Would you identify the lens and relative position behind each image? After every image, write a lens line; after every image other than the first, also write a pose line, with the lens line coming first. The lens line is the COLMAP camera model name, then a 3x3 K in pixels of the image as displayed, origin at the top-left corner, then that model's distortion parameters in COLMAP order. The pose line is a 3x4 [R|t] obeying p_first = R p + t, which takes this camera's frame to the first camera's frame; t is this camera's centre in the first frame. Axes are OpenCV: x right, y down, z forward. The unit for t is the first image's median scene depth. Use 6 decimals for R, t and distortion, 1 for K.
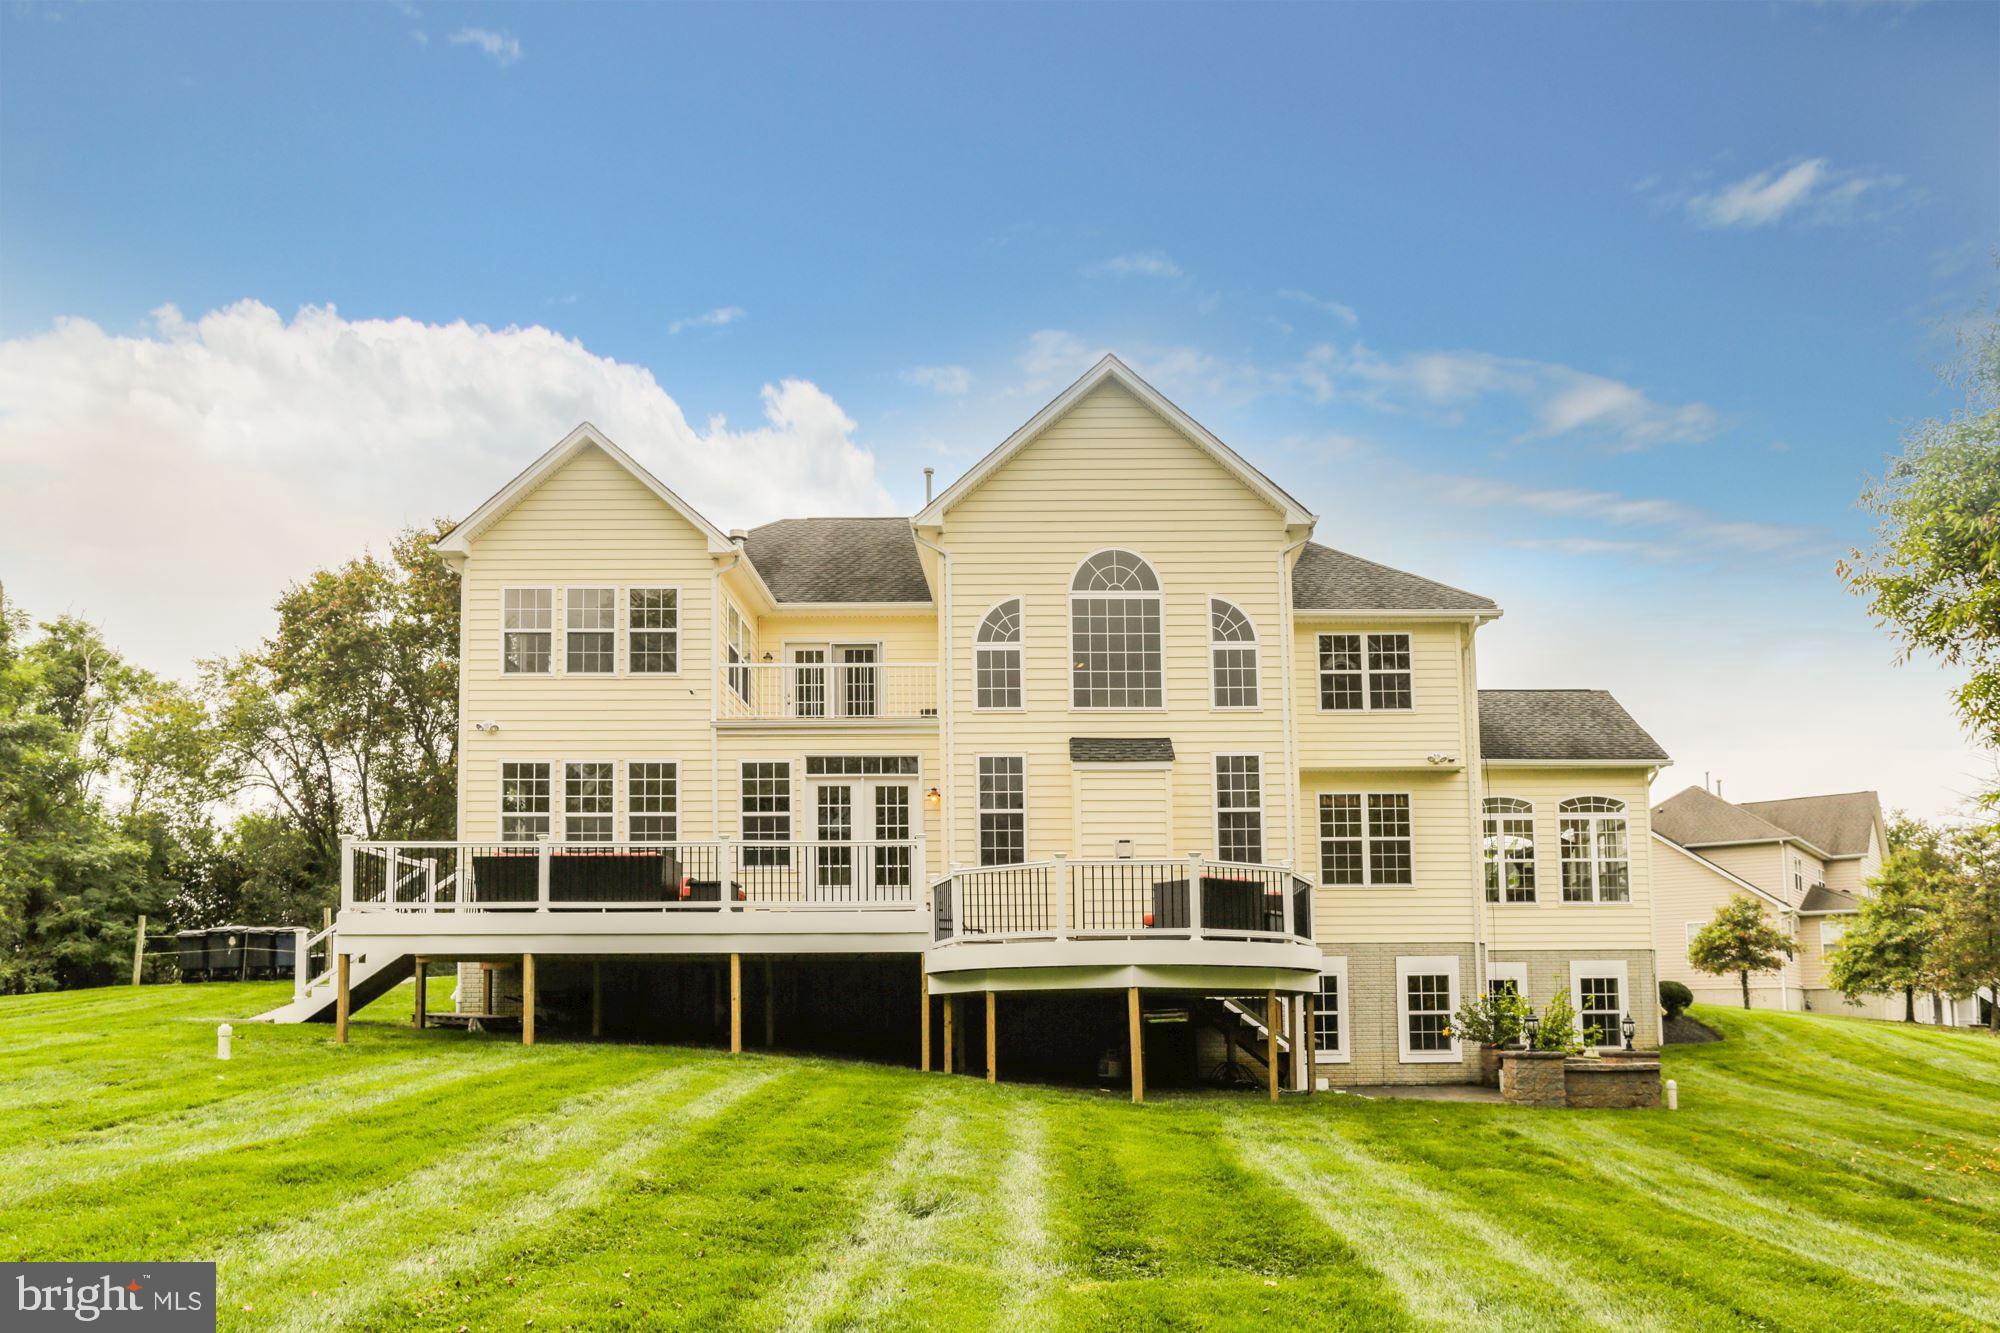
lens RADIAL K [[1458.4, 0, 1001.7], [0, 1458.4, 651.8], [0, 0, 1]] dist [0.001562, 0.001286]
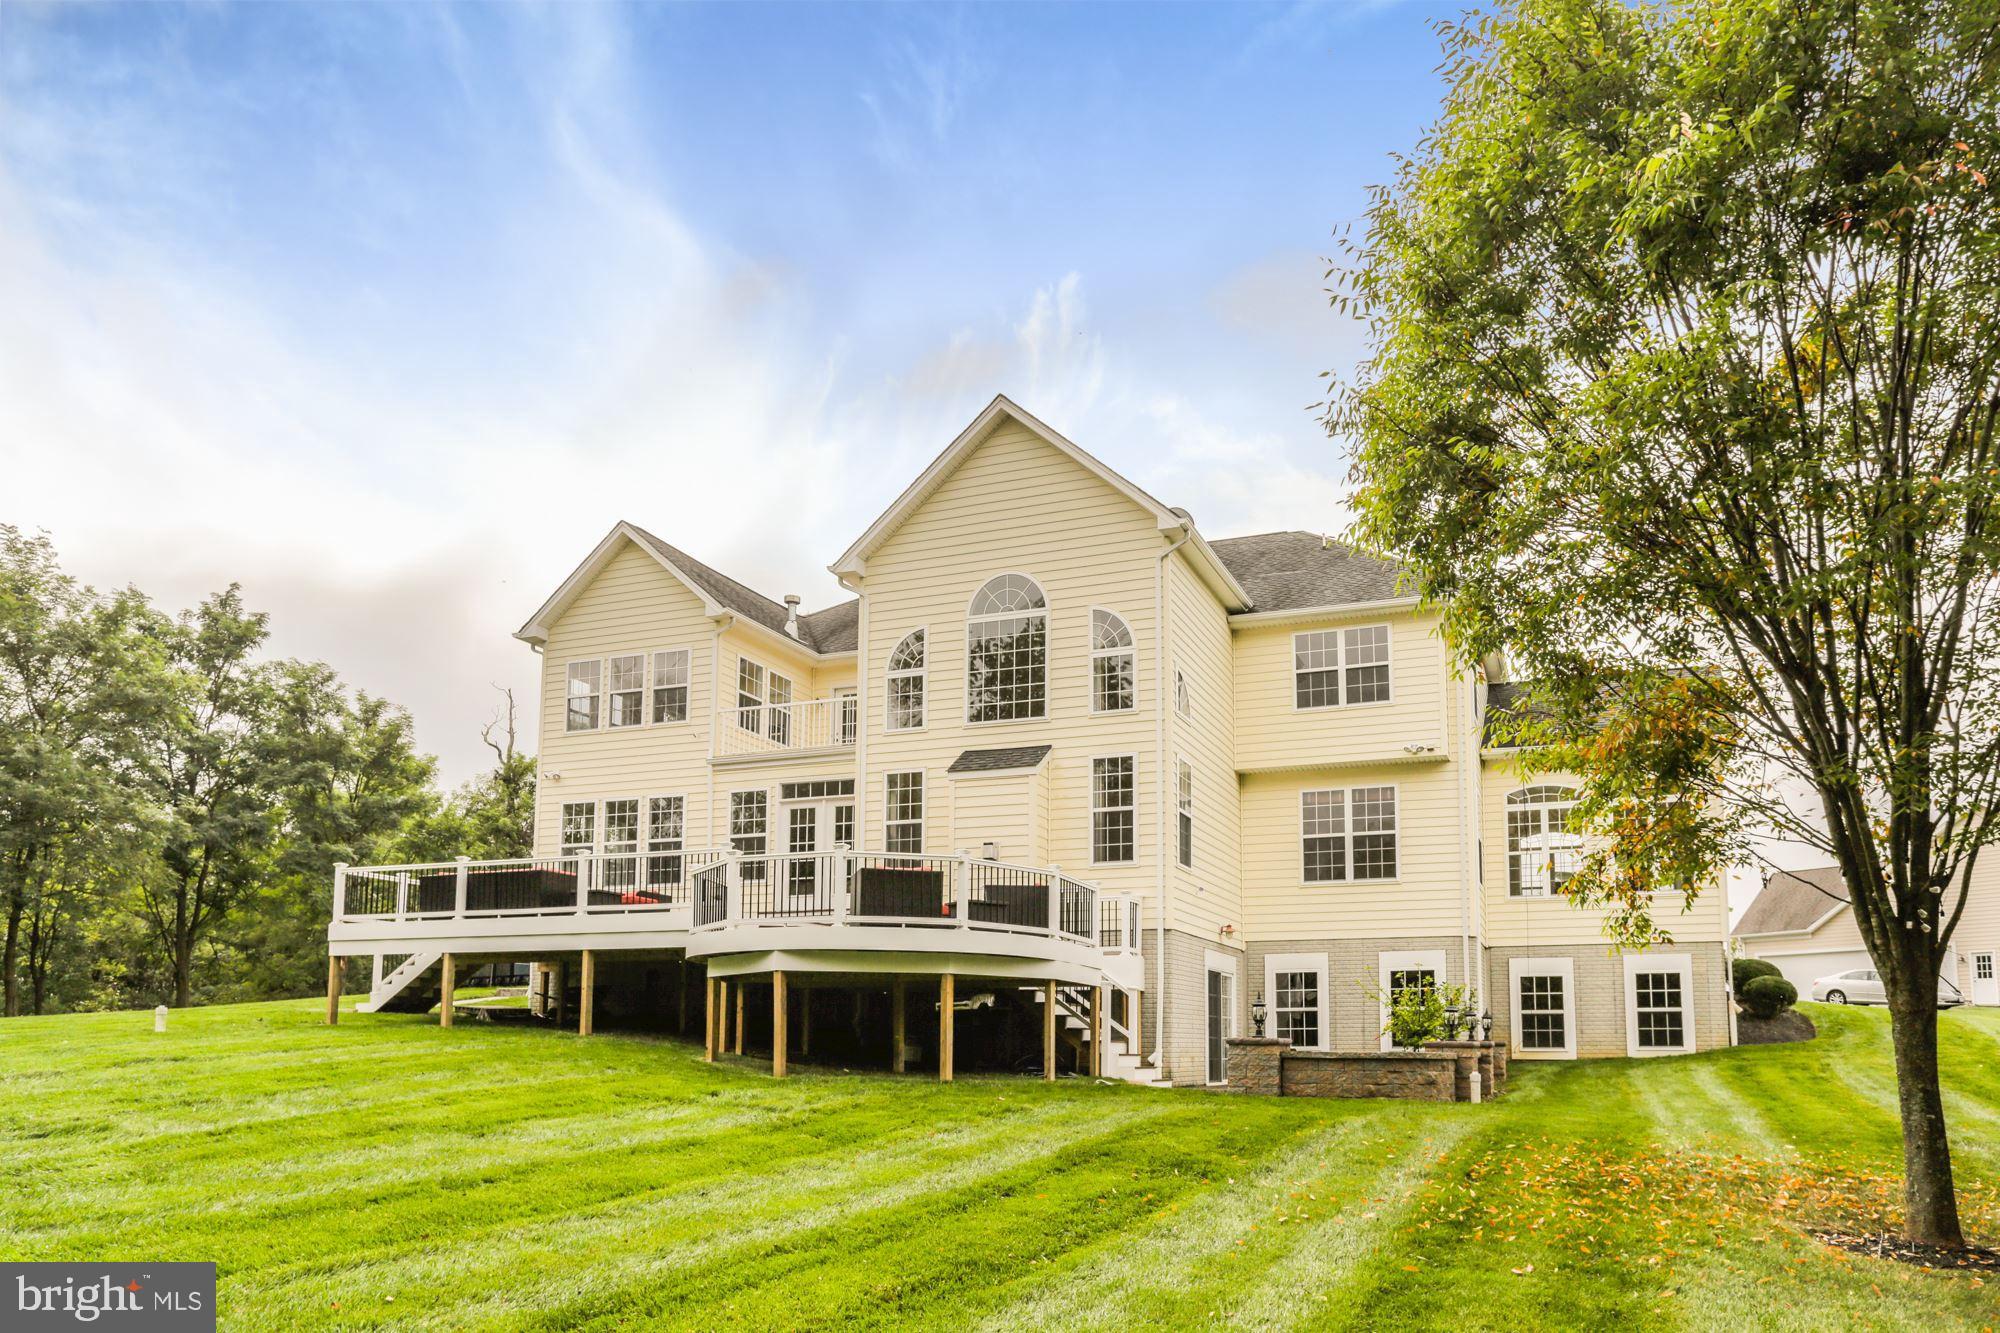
lens RADIAL K [[1297.0, 0, 999.8], [0, 1297.0, 684.2], [0, 0, 1]] dist [-0.002206, -0.000430]
pose [[0.934179, -0.087209, -0.345983, 0.390949], [0.080862, 0.996187, -0.032768, 0.041131], [0.347522, 0.002634, 0.937668, 0.100592]]
